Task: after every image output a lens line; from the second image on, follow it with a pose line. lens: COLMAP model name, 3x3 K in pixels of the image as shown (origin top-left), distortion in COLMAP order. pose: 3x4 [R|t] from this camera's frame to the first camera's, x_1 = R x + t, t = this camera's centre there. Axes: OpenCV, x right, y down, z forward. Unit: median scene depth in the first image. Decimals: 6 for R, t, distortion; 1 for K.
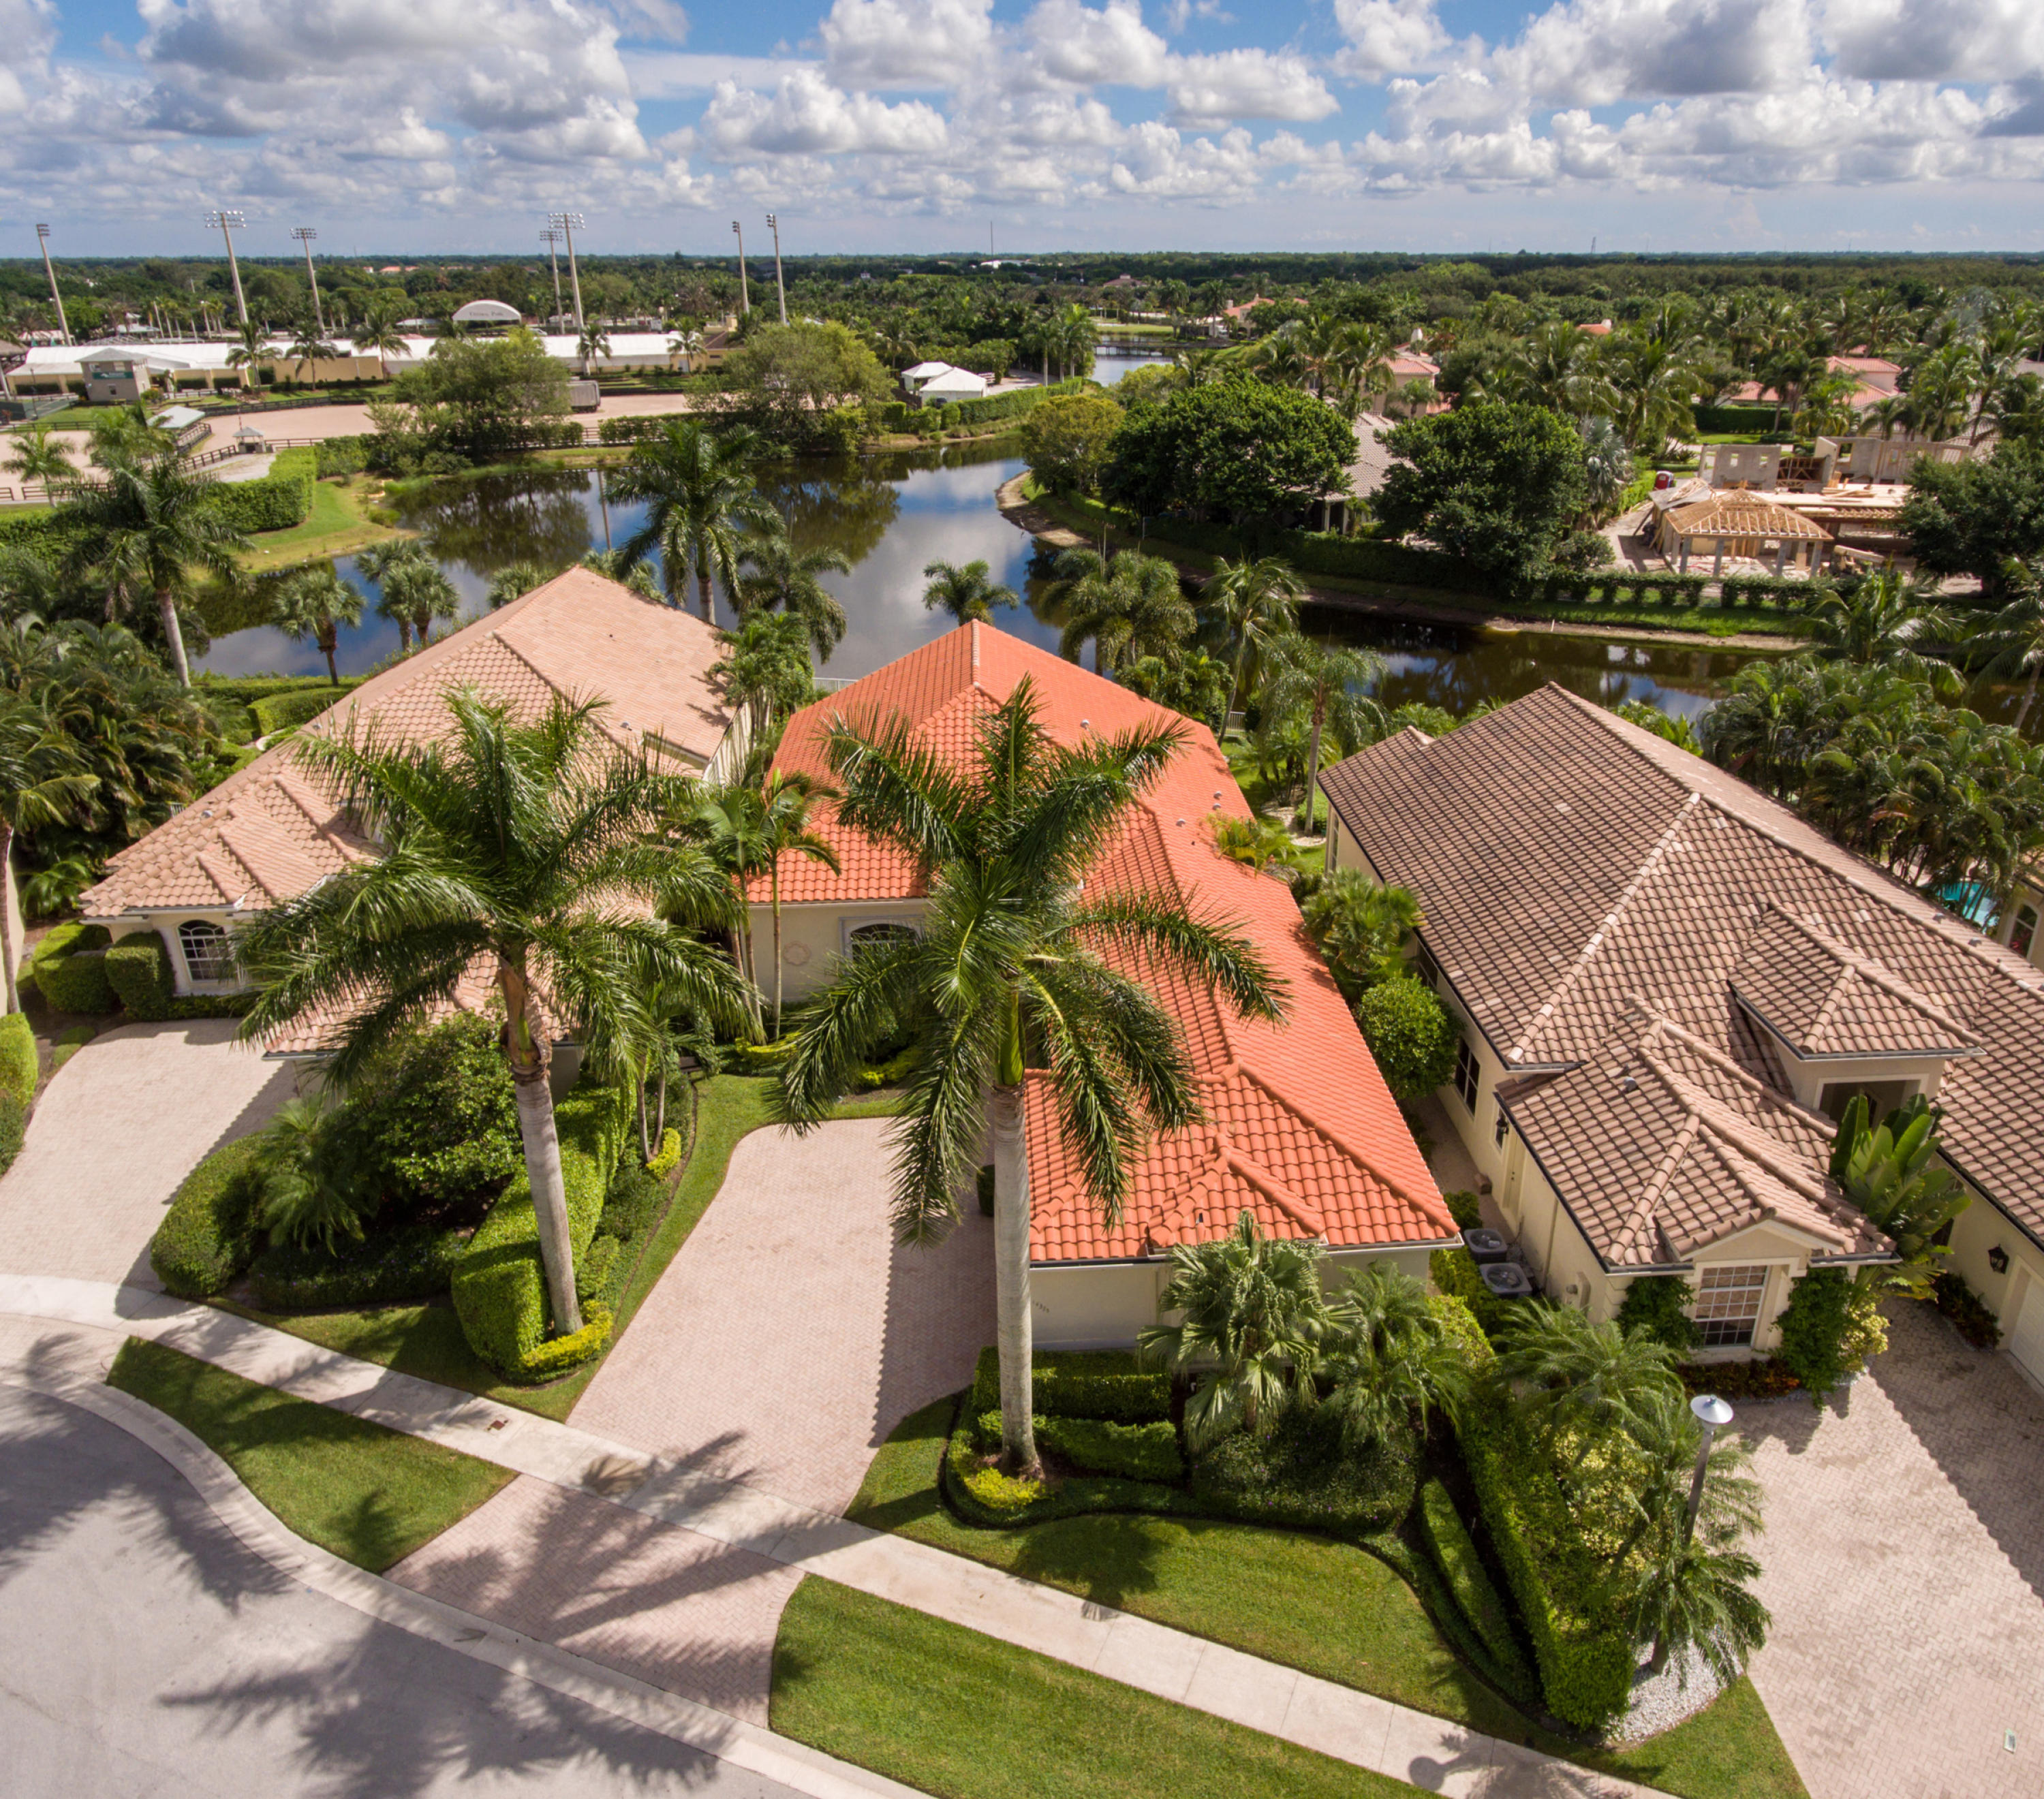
lens RADIAL K [[1459.7, 0, 1093.9], [0, 1459.7, 876.1], [0, 0, 1]] dist [-0.002741, 0.000965]
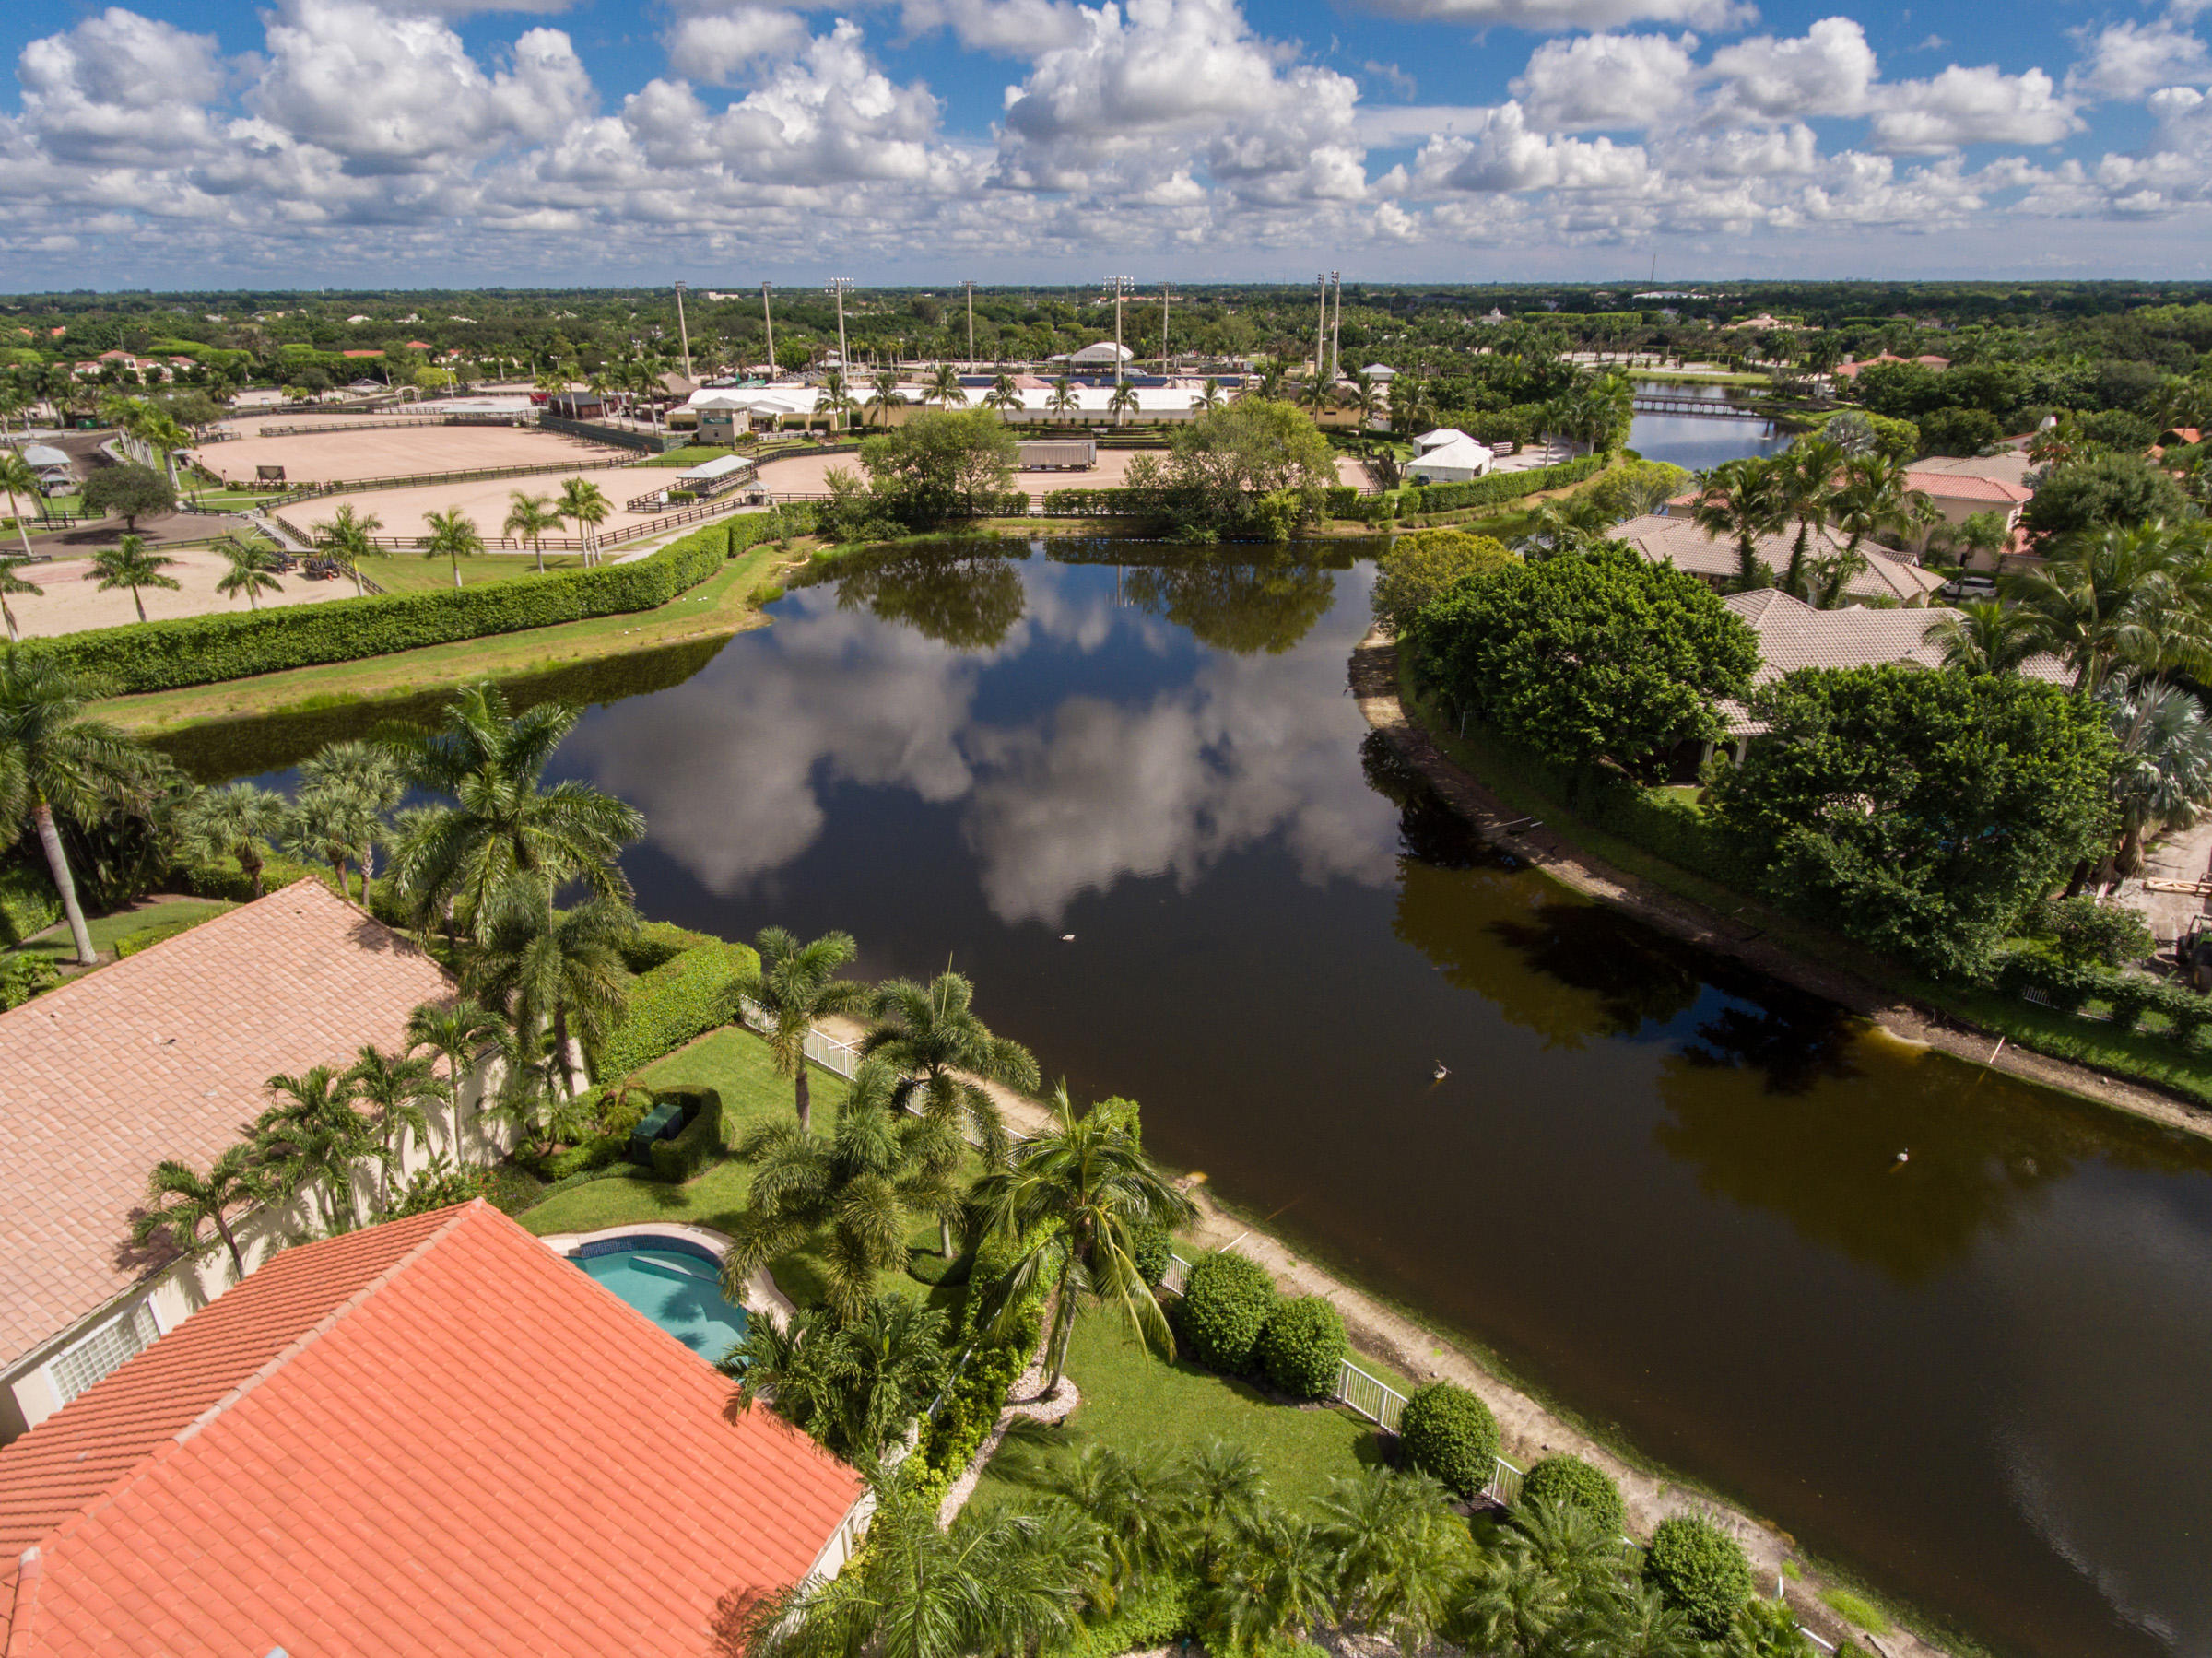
lens RADIAL K [[1299.6, 0, 1113.7], [0, 1299.6, 830.4], [0, 0, 1]] dist [-0.010899, 0.004810]
pose [[0.903788, 0.162748, -0.395829, 0.110058], [-0.163599, 0.986012, 0.031865, -0.130397], [0.395478, 0.035958, 0.917771, 0.223090]]
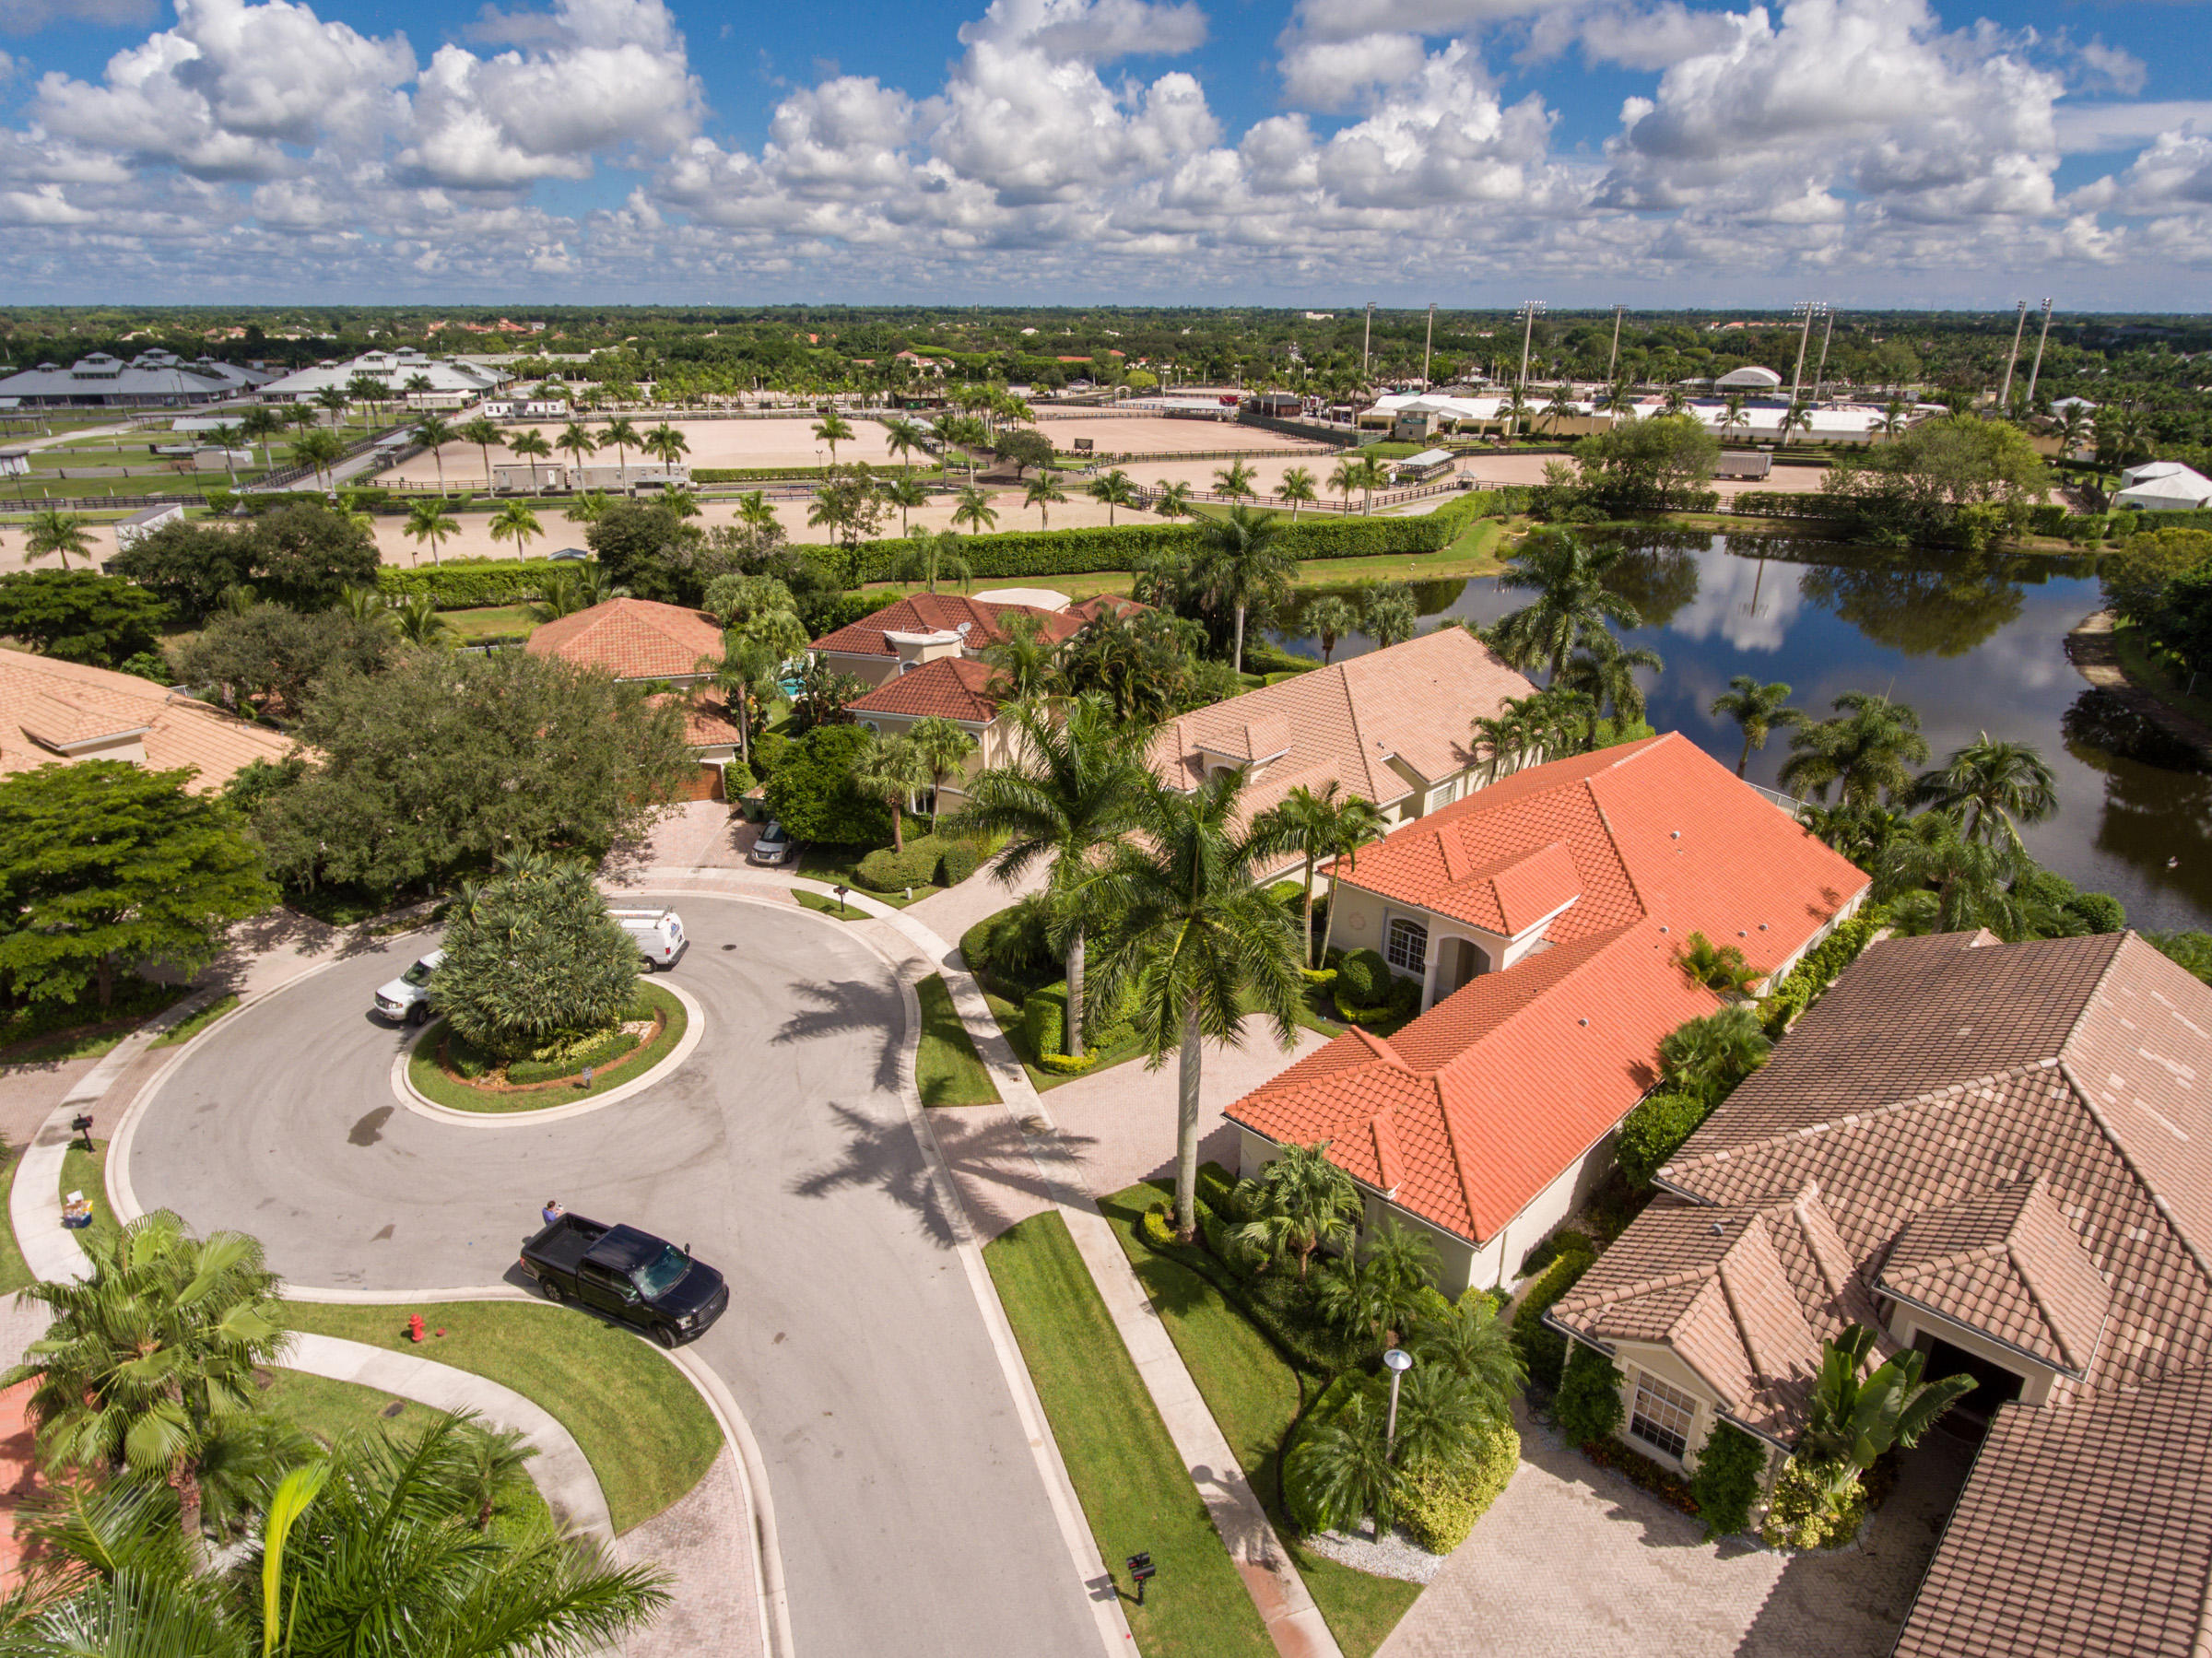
lens RADIAL K [[1299.6, 0, 1103.4], [0, 1299.6, 820.8], [0, 0, 1]] dist [-0.010899, 0.004810]
pose [[0.655430, 0.280982, -0.701042, 0.133575], [-0.298583, 0.949002, 0.101209, -0.025469], [0.693728, 0.142984, 0.705901, -0.026543]]
